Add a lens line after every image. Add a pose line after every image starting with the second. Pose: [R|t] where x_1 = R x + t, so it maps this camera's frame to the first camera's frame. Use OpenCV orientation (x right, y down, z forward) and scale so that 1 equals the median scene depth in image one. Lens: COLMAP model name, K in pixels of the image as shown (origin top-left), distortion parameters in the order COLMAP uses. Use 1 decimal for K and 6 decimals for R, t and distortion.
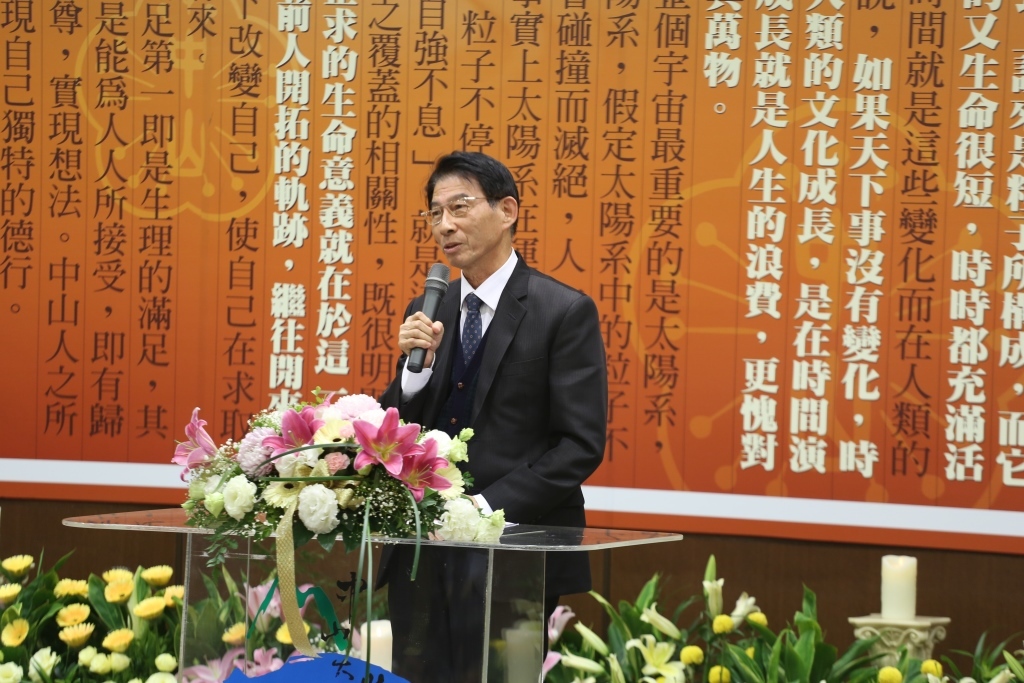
lens RADIAL K [[5628.0, 0, 519.6], [0, 5628.0, 347.2], [0, 0, 1]] dist [2.507841, 0.000000]
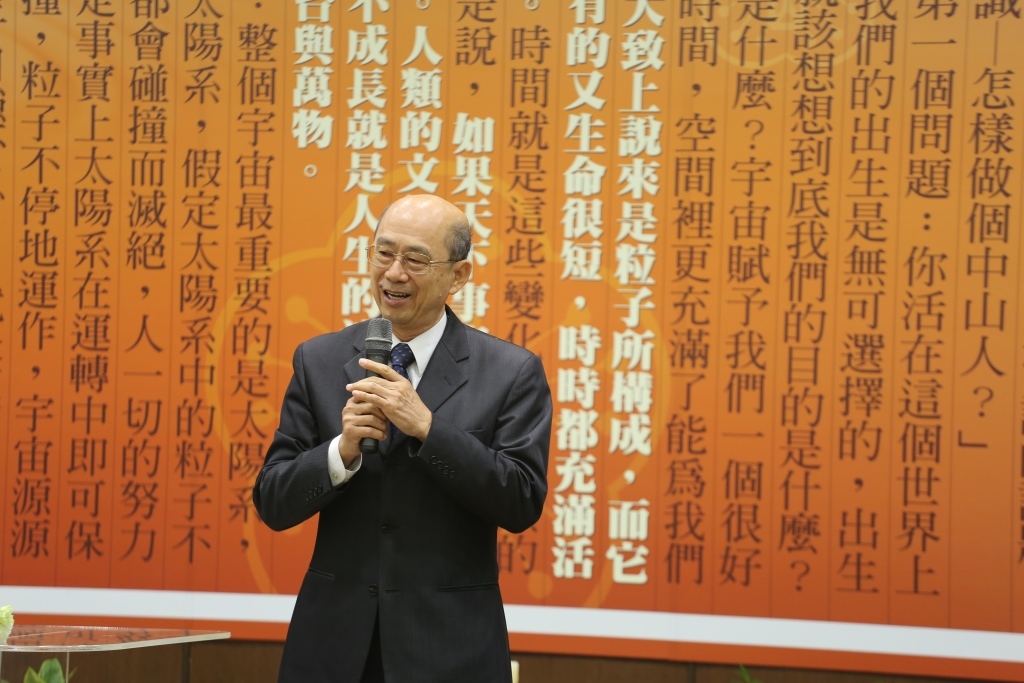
lens RADIAL K [[5628.0, 0, 511.2], [0, 5628.0, 346.0], [0, 0, 1]] dist [2.507841, 0.000000]
pose [[0.999083, -0.001312, 0.042796, 0.028463], [0.002500, 0.999613, -0.027714, 0.011056], [-0.042743, 0.027796, 0.998699, 0.092946]]
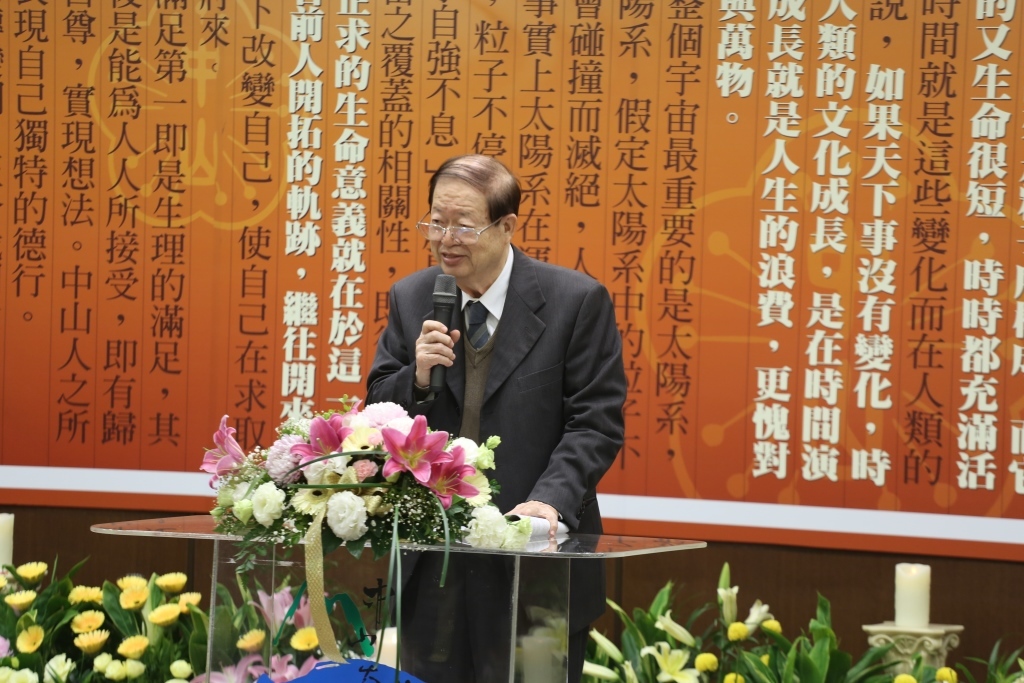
lens RADIAL K [[5628.0, 0, 520.1], [0, 5628.0, 348.5], [0, 0, 1]] dist [2.507841, 0.000000]
pose [[0.999967, 0.001214, 0.008061, -0.010295], [-0.001204, 0.999998, -0.001275, 0.000040], [-0.008063, 0.001266, 0.999967, -0.004755]]
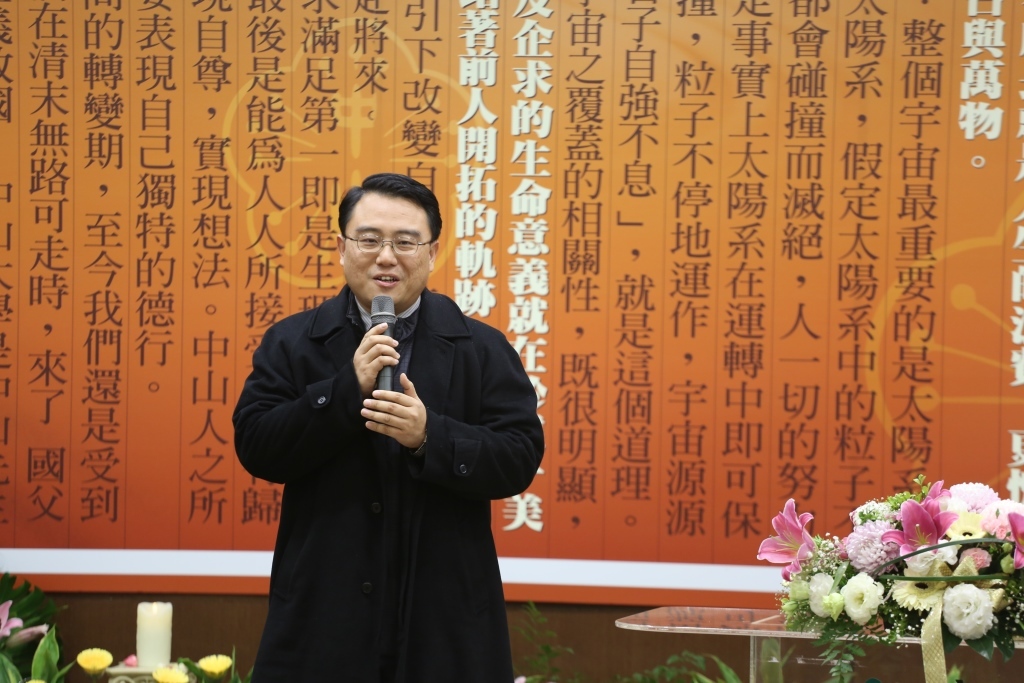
lens RADIAL K [[5628.0, 0, 519.8], [0, 5628.0, 346.6], [0, 0, 1]] dist [2.507841, 0.000000]
pose [[0.975532, -0.013992, 0.219411, -0.244208], [0.015478, 0.999867, -0.005055, -0.008146], [-0.219312, 0.008327, 0.975619, 0.096707]]
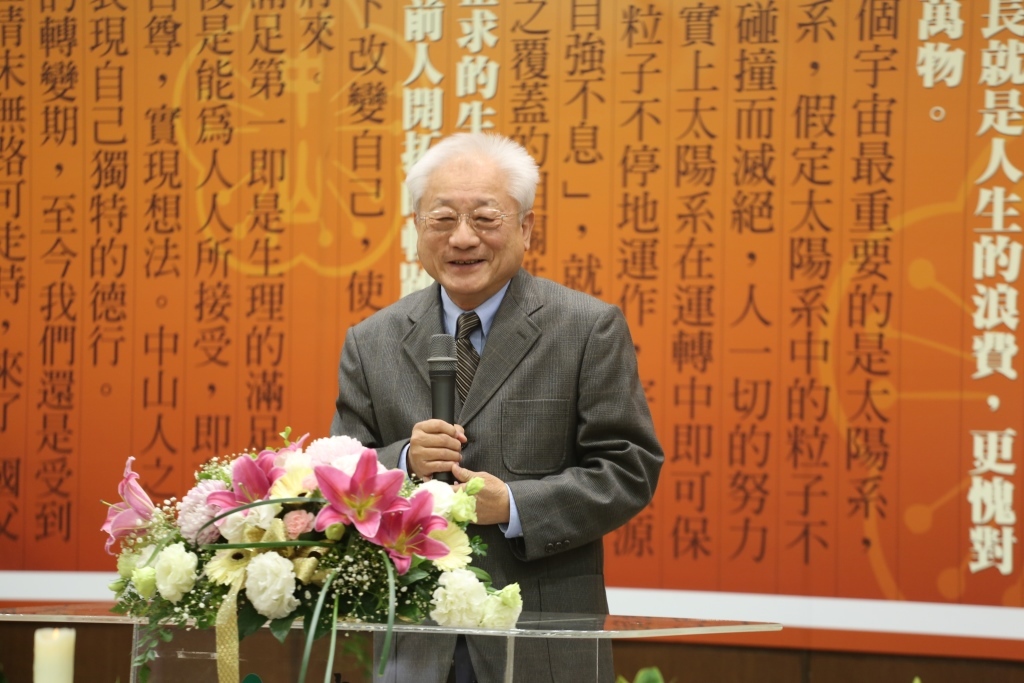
lens RADIAL K [[5628.0, 0, 519.1], [0, 5628.0, 347.5], [0, 0, 1]] dist [2.507841, 0.000000]
pose [[0.994150, -0.011712, -0.107371, 0.062268], [0.007281, 0.999109, -0.041569, 0.022841], [0.107762, 0.040544, 0.993350, 0.203431]]
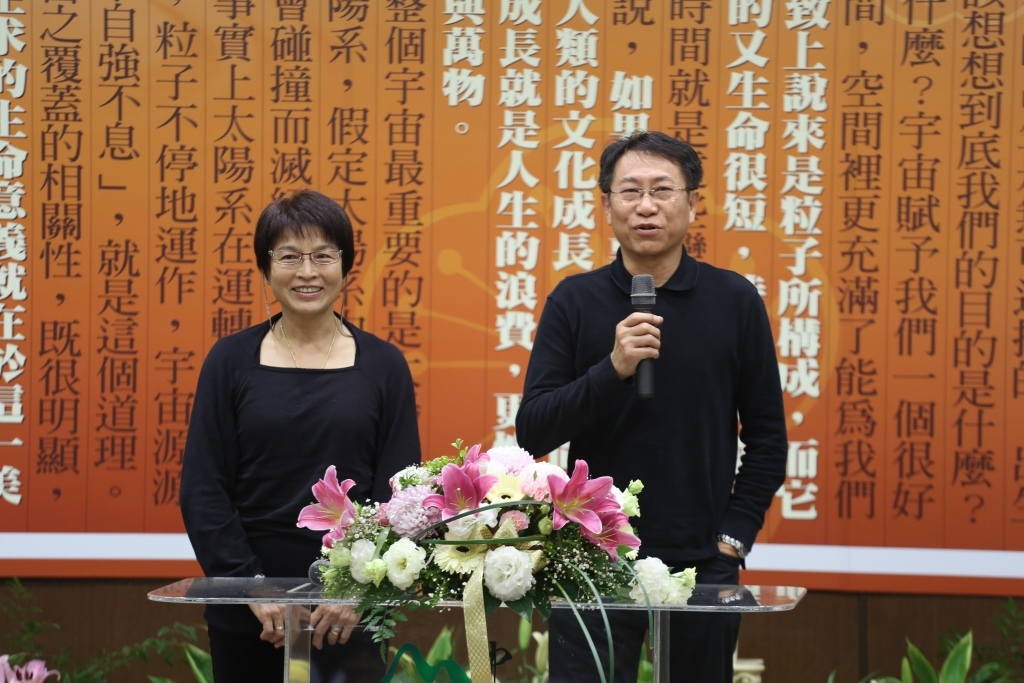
lens RADIAL K [[5628.0, 0, 519.1], [0, 5628.0, 344.7], [0, 0, 1]] dist [2.507841, 0.000000]
pose [[0.942111, -0.022871, 0.334520, -0.268935], [0.023236, 0.999726, 0.002909, -0.008692], [-0.334495, 0.005032, 0.942384, 0.112641]]
